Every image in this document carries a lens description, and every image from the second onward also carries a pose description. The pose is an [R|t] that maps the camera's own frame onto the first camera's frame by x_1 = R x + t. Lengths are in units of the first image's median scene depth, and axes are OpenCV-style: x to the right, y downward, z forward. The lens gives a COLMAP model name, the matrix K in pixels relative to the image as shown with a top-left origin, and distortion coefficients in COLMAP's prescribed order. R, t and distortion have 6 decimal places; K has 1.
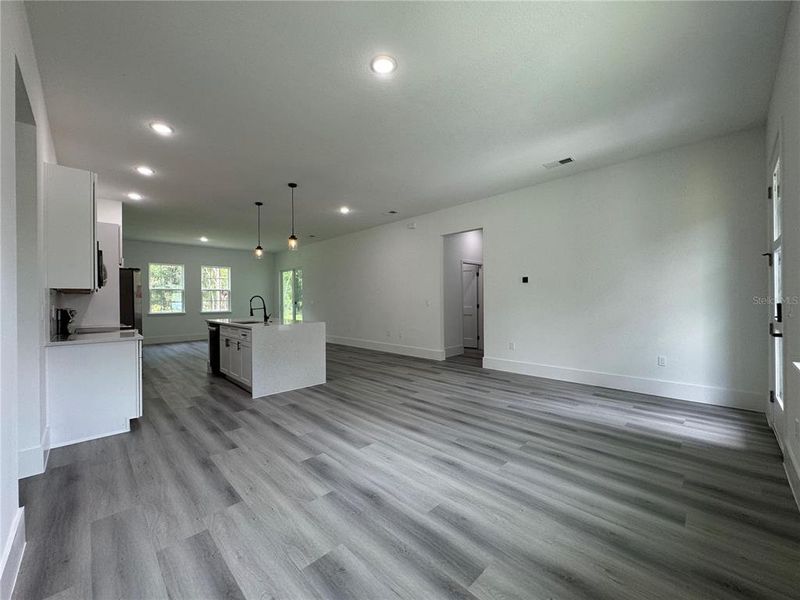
lens RADIAL K [[320.2, 0, 400.0], [0, 320.2, 300.0], [0, 0, 1]] dist [0.000123, -0.000082]
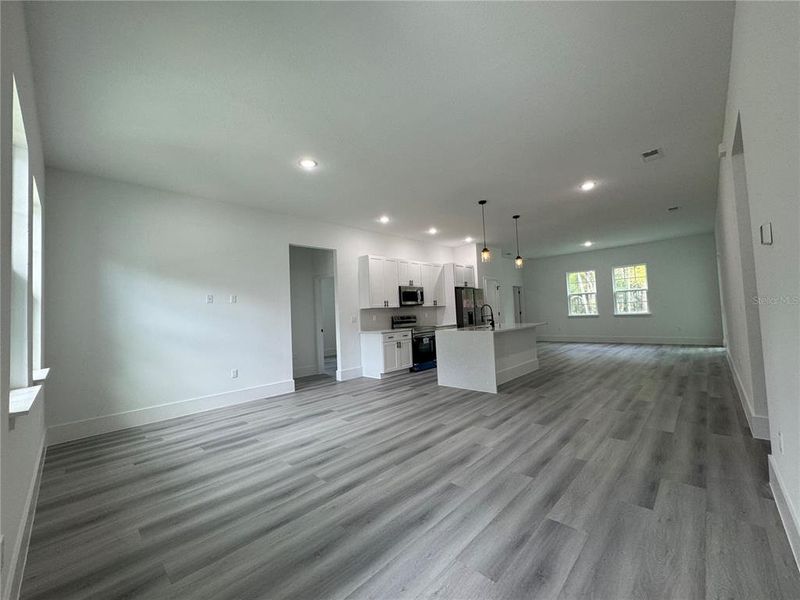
lens RADIAL K [[320.2, 0, 400.0], [0, 320.2, 300.0], [0, 0, 1]] dist [0.000123, -0.000082]
pose [[0.029442, -0.034596, -0.998968, 1.003967], [0.044089, 0.998473, -0.033279, -0.007734], [0.998594, -0.043063, 0.030922, 0.931943]]
